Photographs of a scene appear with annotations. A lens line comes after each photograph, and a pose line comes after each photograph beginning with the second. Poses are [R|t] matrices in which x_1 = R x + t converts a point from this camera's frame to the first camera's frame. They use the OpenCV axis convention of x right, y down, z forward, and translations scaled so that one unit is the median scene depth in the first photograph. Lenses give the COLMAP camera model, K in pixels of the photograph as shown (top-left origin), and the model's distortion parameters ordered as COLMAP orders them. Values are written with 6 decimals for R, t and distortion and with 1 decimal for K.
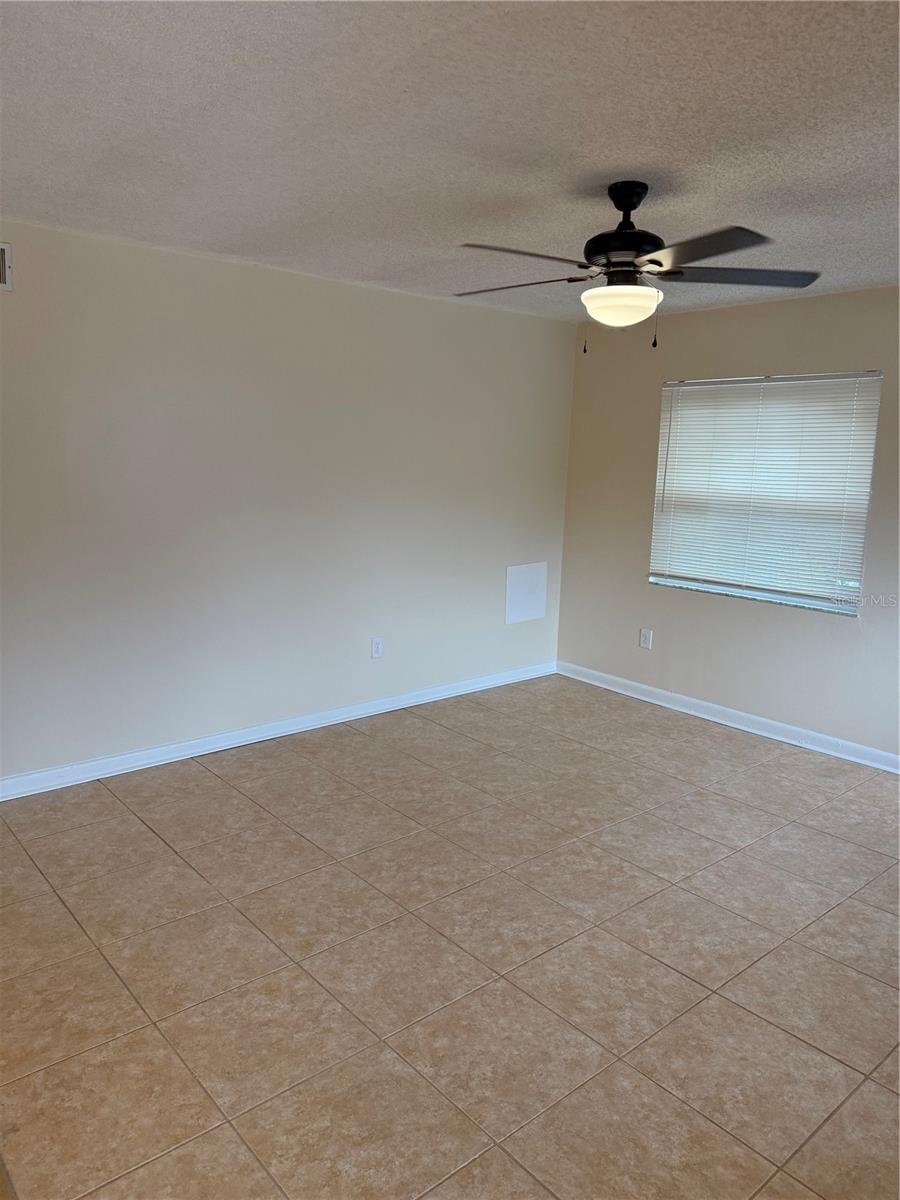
lens RADIAL K [[843.9, 0, 450.0], [0, 843.9, 600.0], [0, 0, 1]] dist [0.115798, -0.184441]
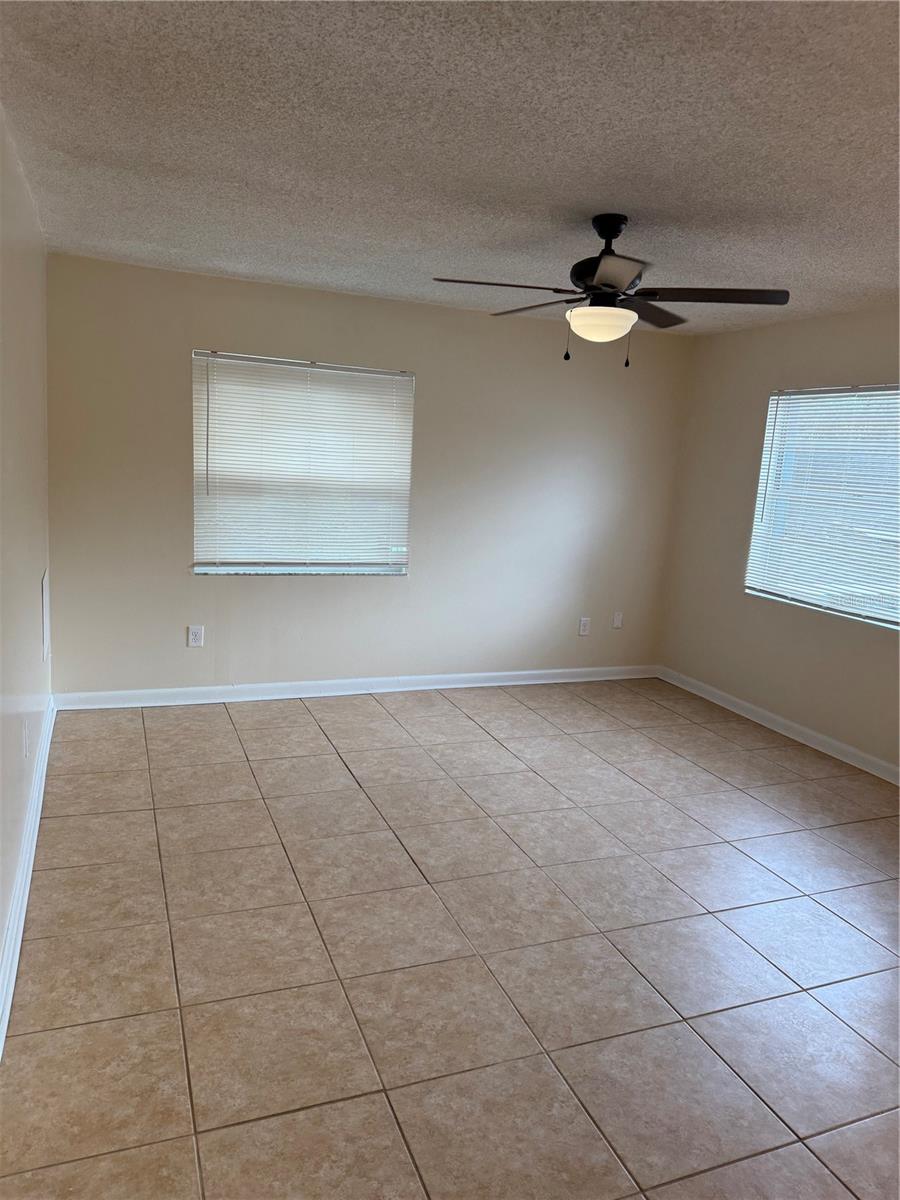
lens RADIAL K [[843.9, 0, 450.0], [0, 843.9, 600.0], [0, 0, 1]] dist [0.115798, -0.184441]
pose [[0.300562, -0.176435, 0.937301, -0.601978], [0.111164, 0.982523, 0.149300, -0.110723], [-0.947262, 0.059320, 0.314922, 0.523513]]
